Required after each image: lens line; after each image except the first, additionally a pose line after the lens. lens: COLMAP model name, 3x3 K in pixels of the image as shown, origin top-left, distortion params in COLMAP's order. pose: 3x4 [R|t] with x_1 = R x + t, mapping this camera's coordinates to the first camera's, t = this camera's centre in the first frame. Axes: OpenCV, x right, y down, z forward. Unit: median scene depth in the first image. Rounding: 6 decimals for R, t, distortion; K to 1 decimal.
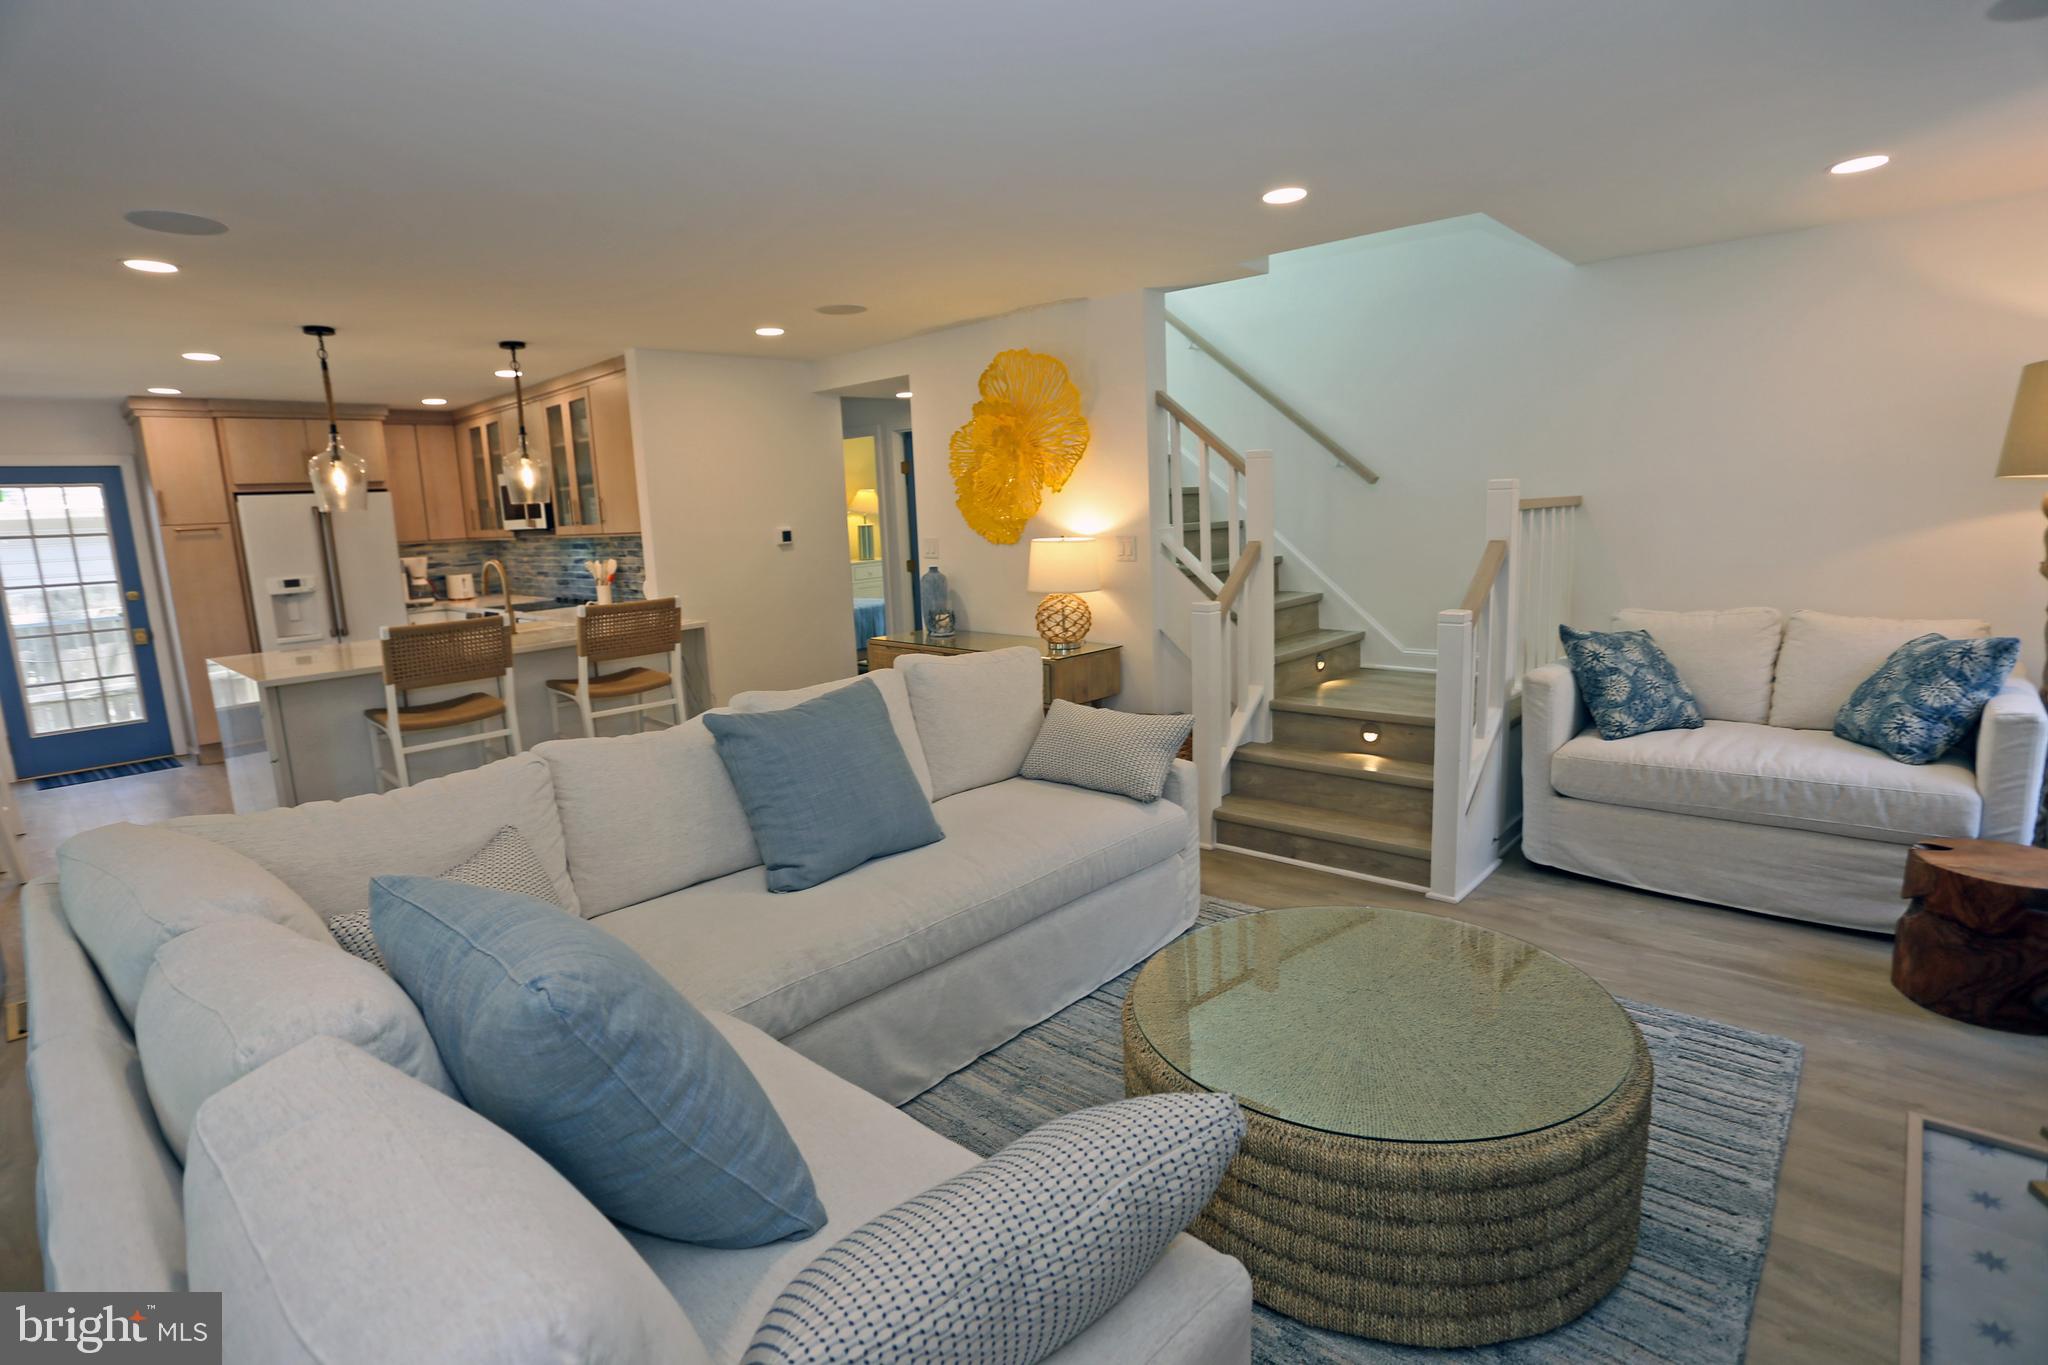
lens RADIAL K [[1003.5, 0, 1027.3], [0, 1003.5, 675.3], [0, 0, 1]] dist [-0.076438, 0.033128]
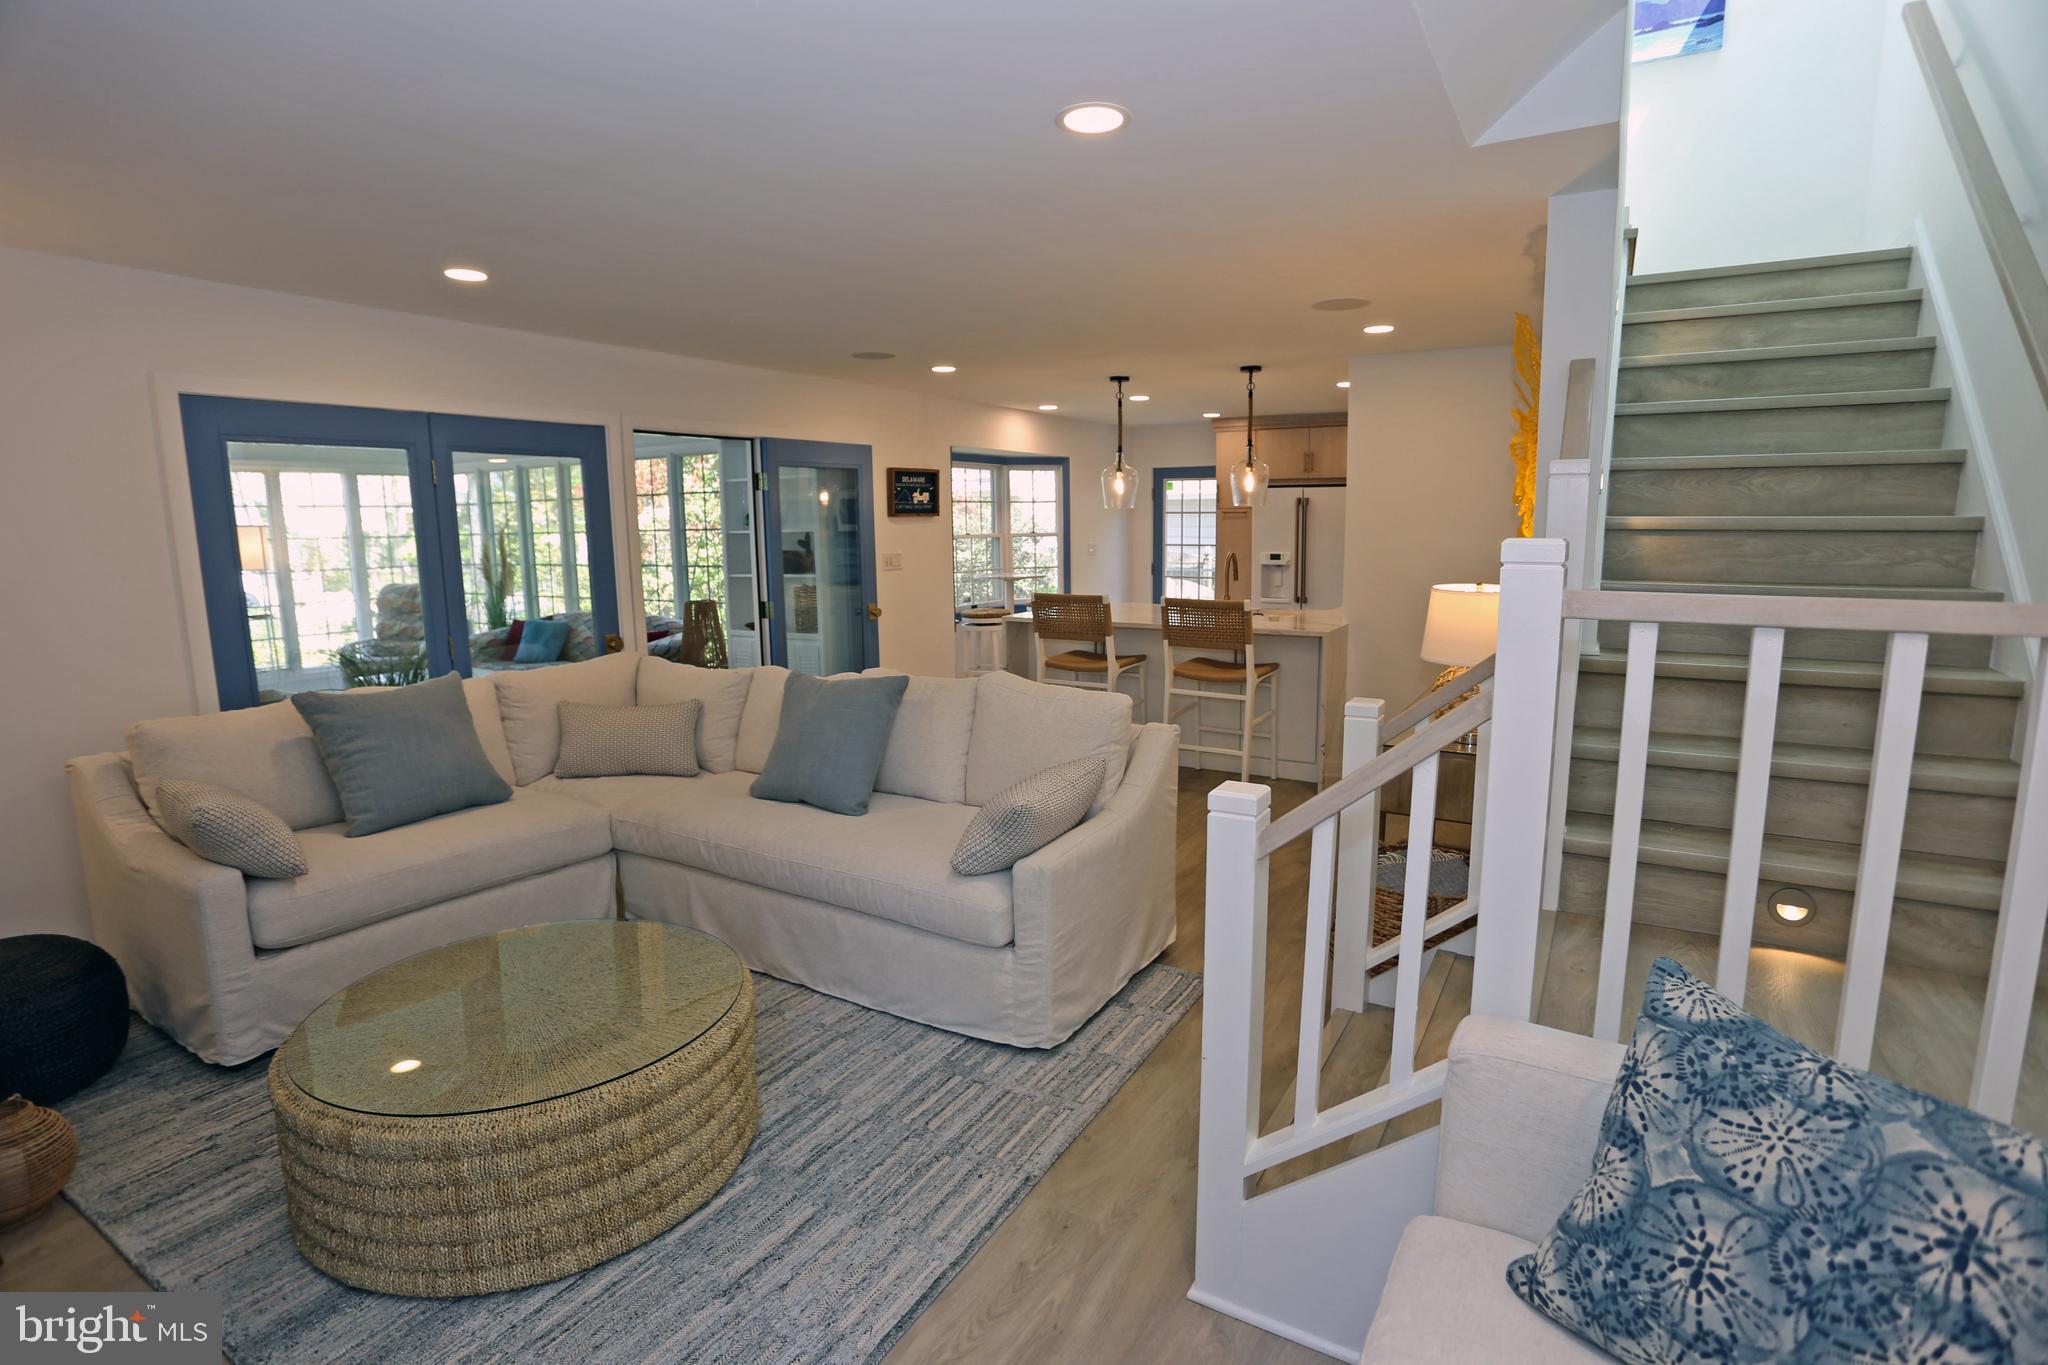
lens RADIAL K [[998.6, 0, 1024.3], [0, 998.6, 678.5], [0, 0, 1]] dist [-0.081648, 0.034118]
pose [[0.205588, 0.193661, -0.959286, 0.468690], [-0.162874, 0.973325, 0.161589, -0.097347], [0.964990, 0.123022, 0.231646, 0.398935]]
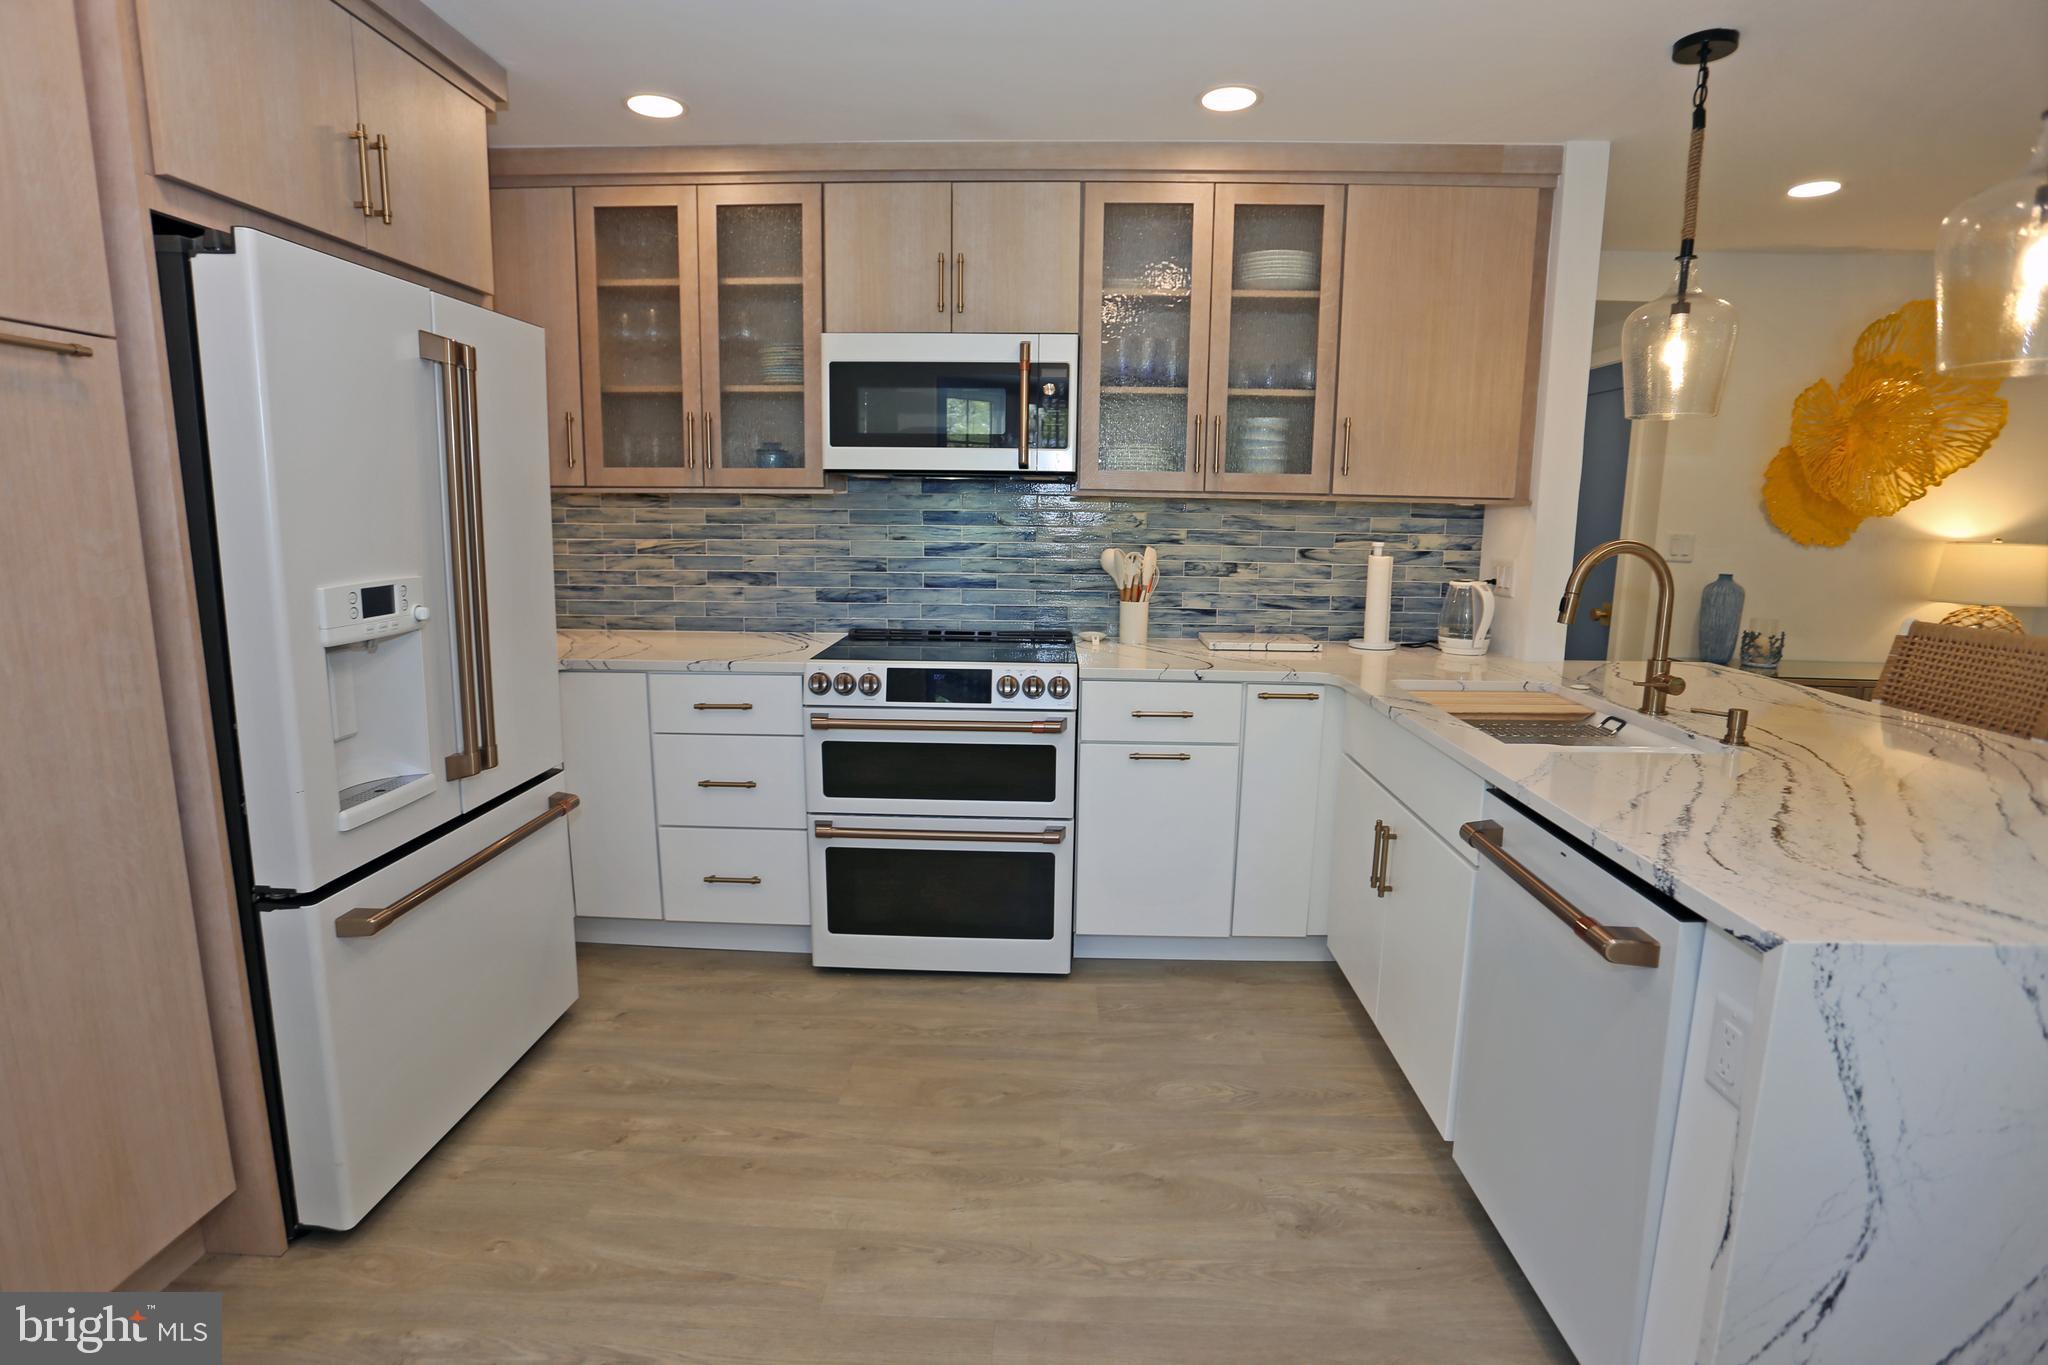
lens RADIAL K [[998.6, 0, 1024.3], [0, 998.6, 678.5], [0, 0, 1]] dist [-0.081648, 0.034118]
pose [[0.756074, -0.061014, 0.651635, -0.806600], [0.067604, 0.997600, 0.014969, -0.065714], [-0.650985, 0.032736, 0.758385, 0.683934]]
